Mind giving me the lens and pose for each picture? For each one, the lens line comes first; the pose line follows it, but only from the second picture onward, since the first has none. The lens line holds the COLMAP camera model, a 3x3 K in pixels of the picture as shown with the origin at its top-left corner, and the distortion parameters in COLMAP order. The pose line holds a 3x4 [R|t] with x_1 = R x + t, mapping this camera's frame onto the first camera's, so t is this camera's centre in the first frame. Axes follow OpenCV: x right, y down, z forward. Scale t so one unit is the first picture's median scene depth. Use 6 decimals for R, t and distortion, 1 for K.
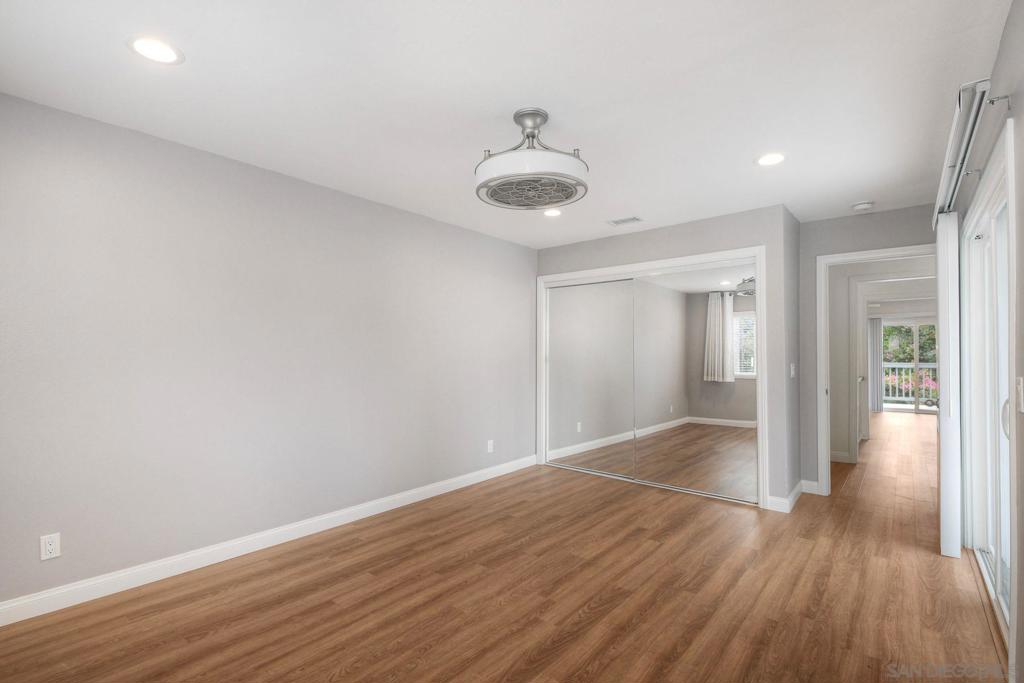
lens RADIAL K [[459.9, 0, 514.0], [0, 459.9, 343.8], [0, 0, 1]] dist [0.049530, -0.022351]
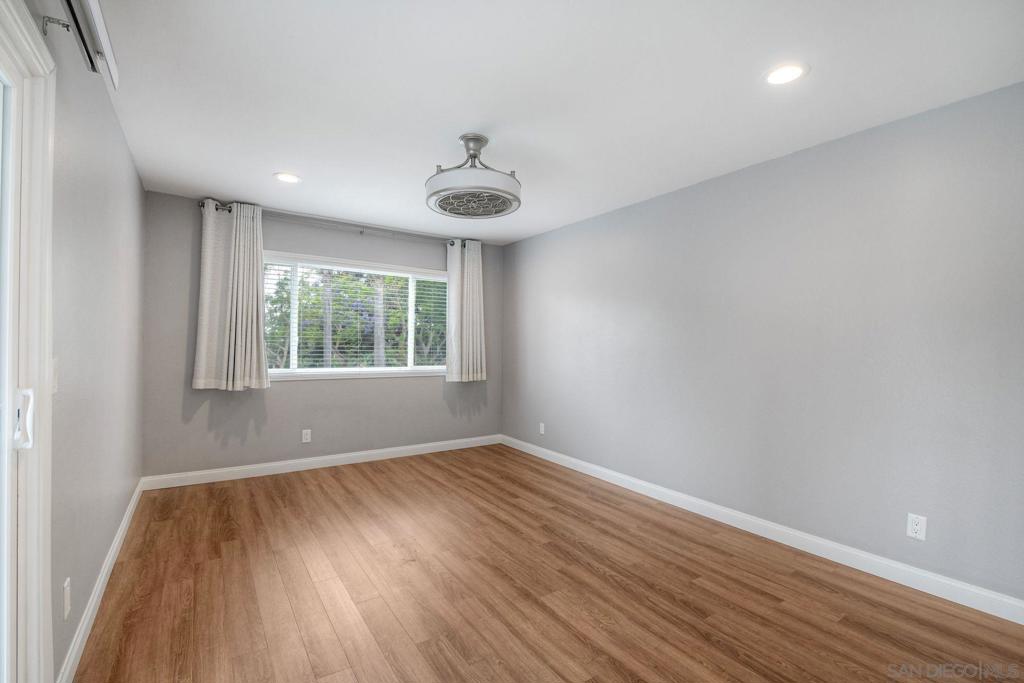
lens RADIAL K [[459.9, 0, 514.0], [0, 459.9, 343.8], [0, 0, 1]] dist [0.049530, -0.022351]
pose [[-0.271252, -0.006033, -0.962490, 0.900662], [0.010815, 0.999898, -0.009316, 0.030778], [0.962448, -0.012936, -0.271159, 1.123432]]
